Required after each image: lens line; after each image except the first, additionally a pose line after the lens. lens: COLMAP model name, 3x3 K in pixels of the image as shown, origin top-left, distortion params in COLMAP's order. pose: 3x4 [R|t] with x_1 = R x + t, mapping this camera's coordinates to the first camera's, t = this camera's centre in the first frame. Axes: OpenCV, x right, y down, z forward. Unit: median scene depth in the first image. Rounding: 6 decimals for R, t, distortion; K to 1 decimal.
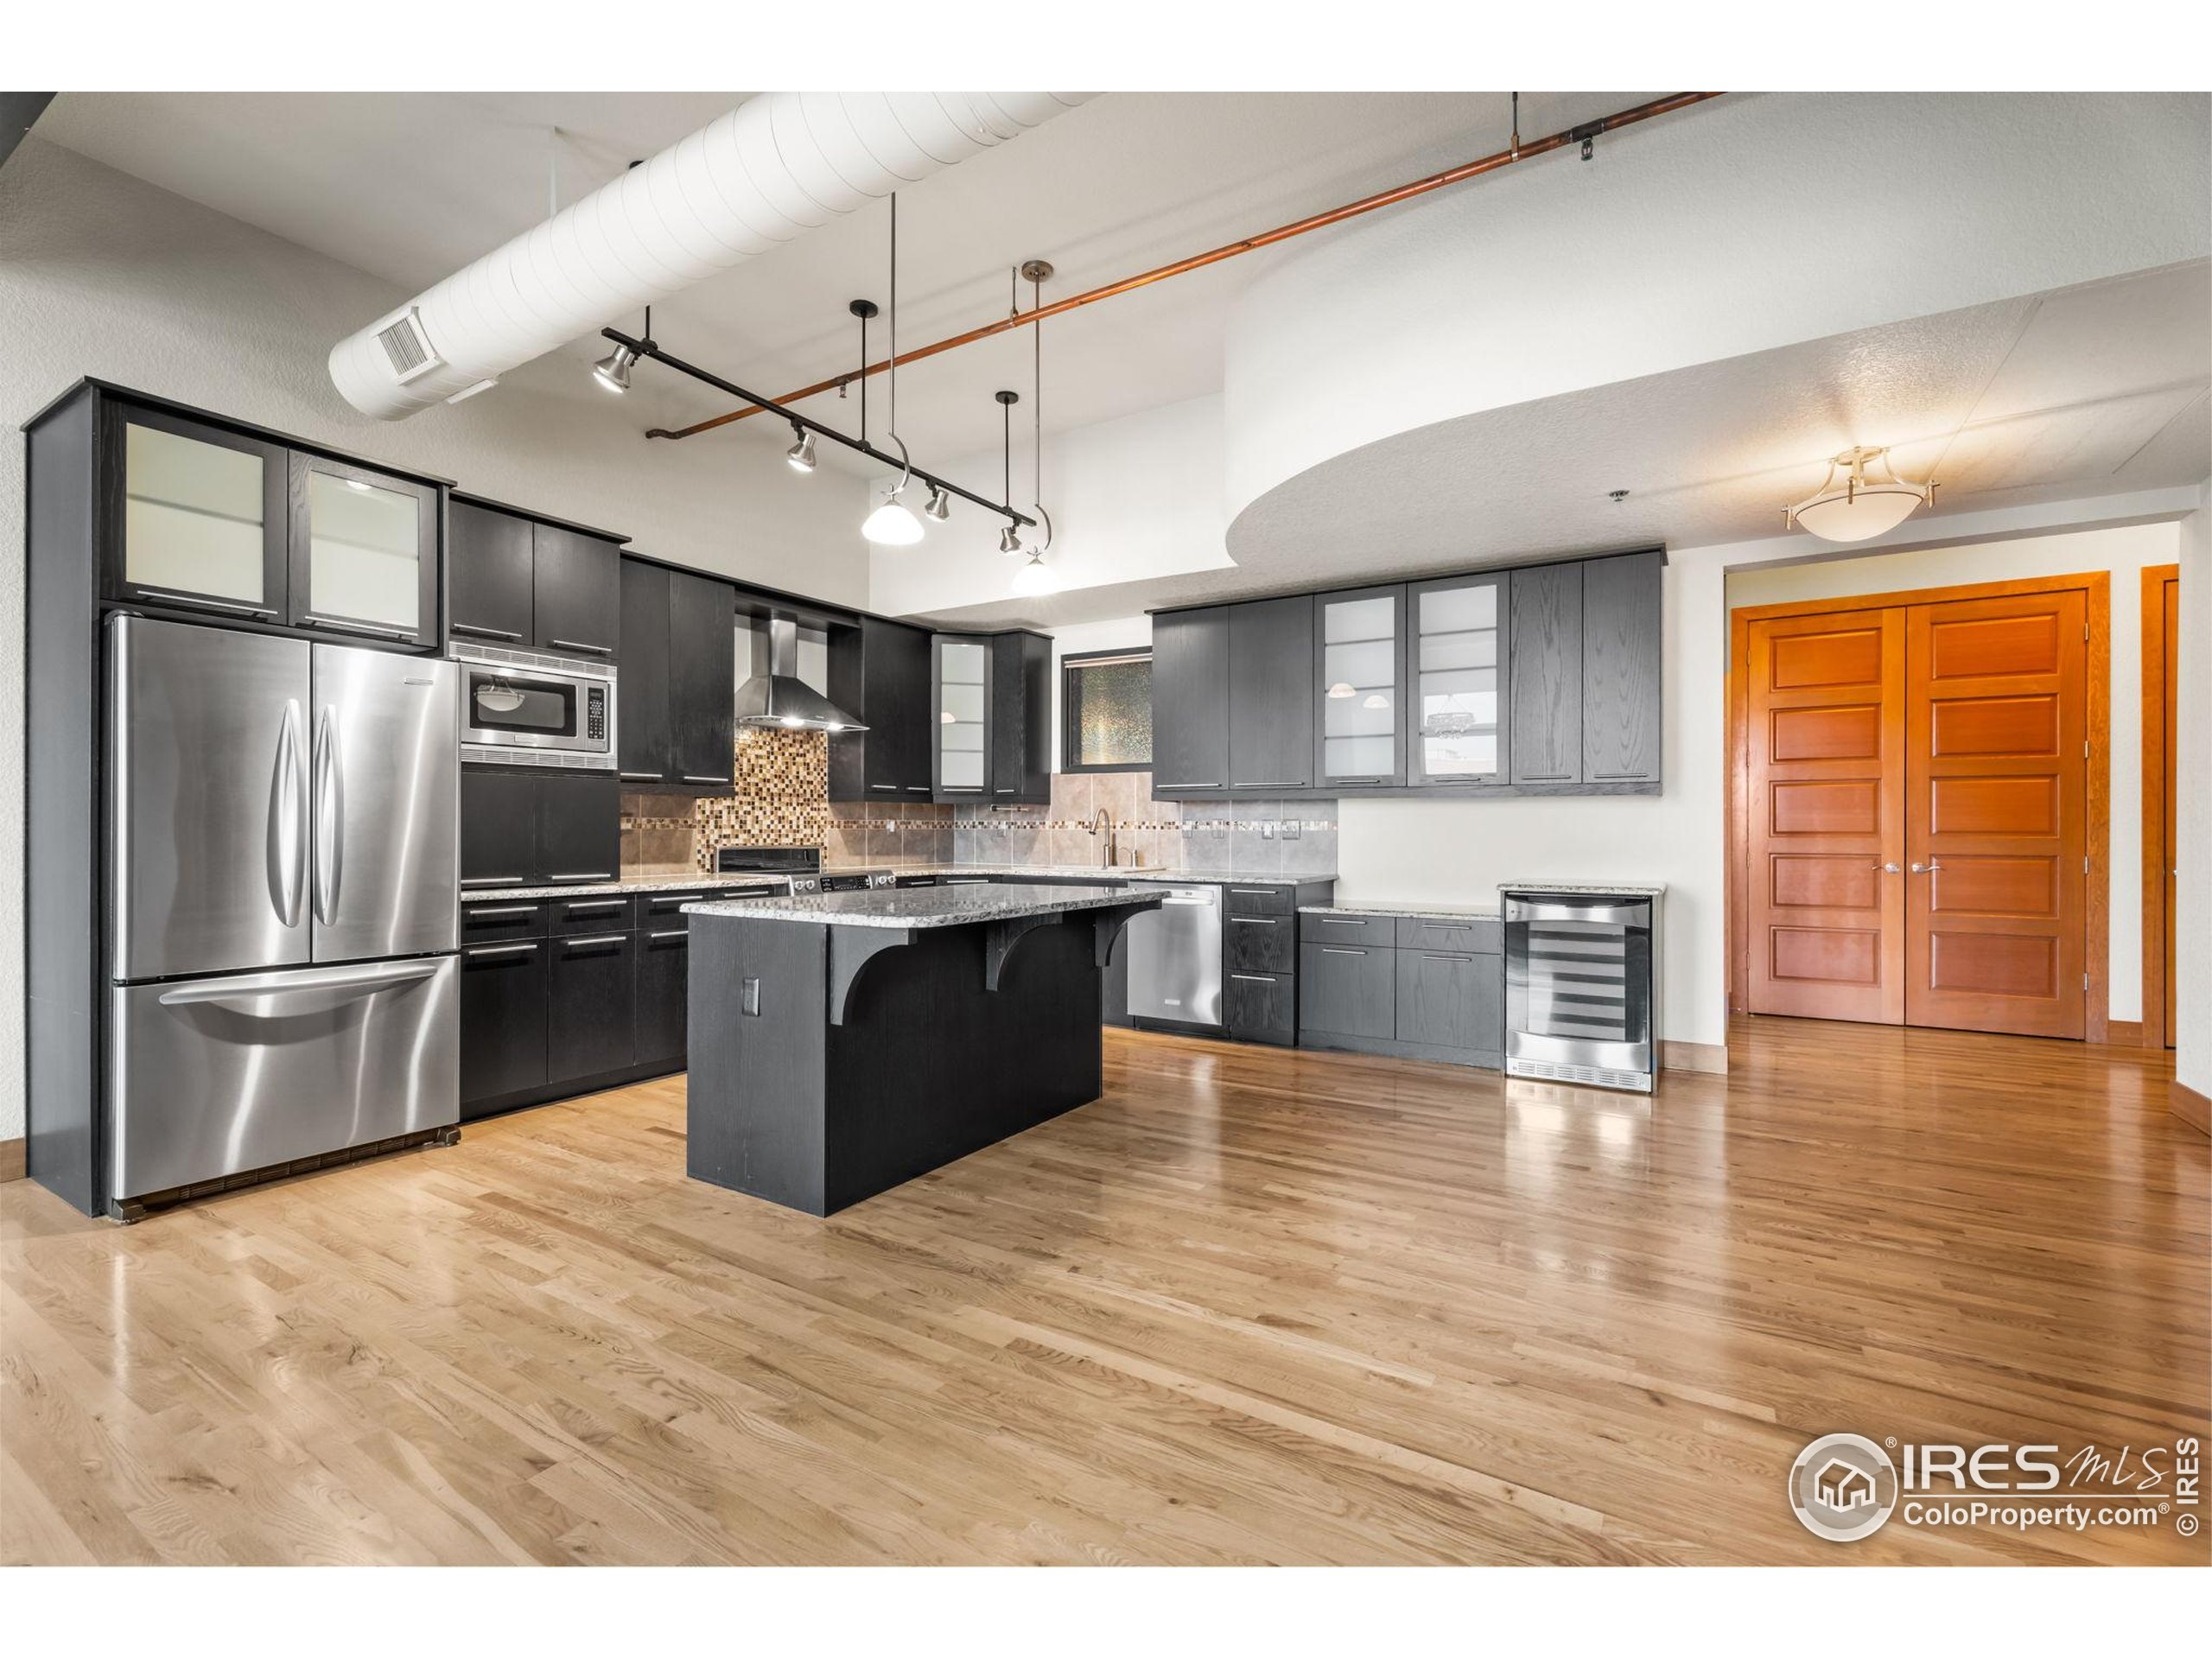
lens RADIAL K [[1003.1, 0, 1093.7], [0, 1003.1, 828.5], [0, 0, 1]] dist [0.001079, 0.000344]
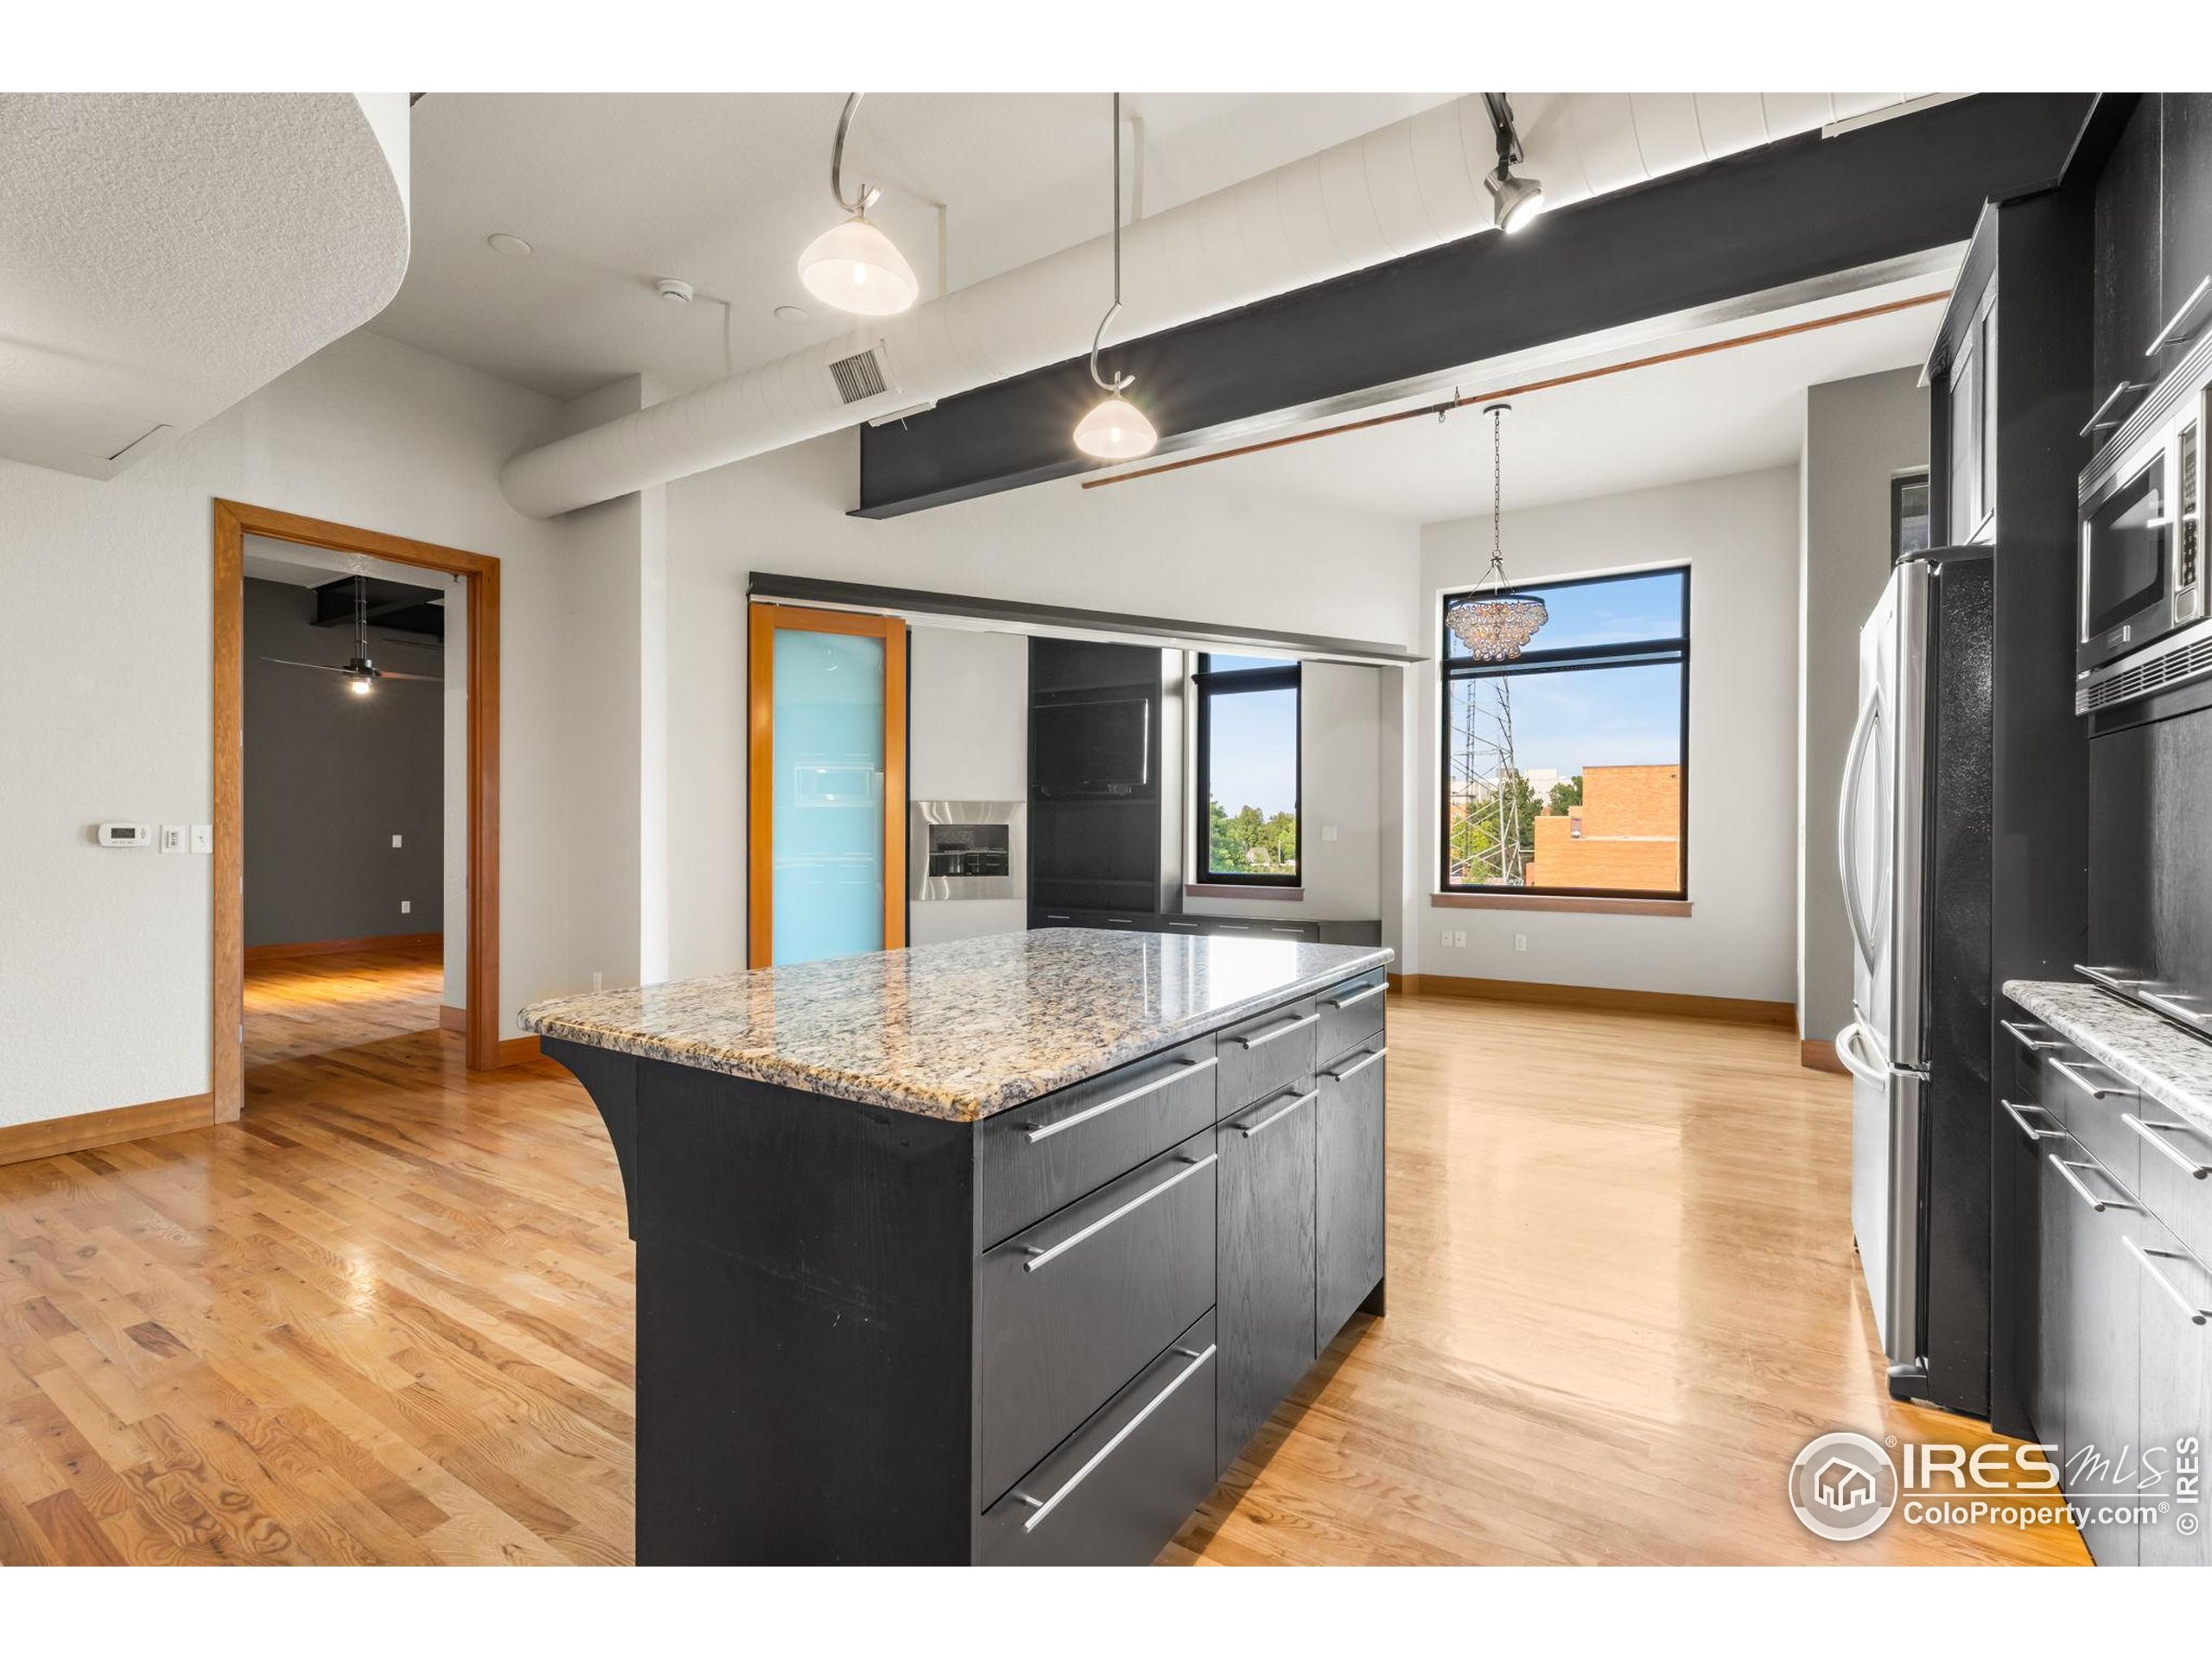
lens RADIAL K [[1003.1, 0, 1106.8], [0, 1003.1, 831.2], [0, 0, 1]] dist [0.001079, 0.000344]
pose [[-0.999892, 0.000168, 0.014674, -0.242529], [0.000220, 0.999994, 0.003517, -0.013052], [-0.014674, 0.003520, -0.999886, 2.047846]]
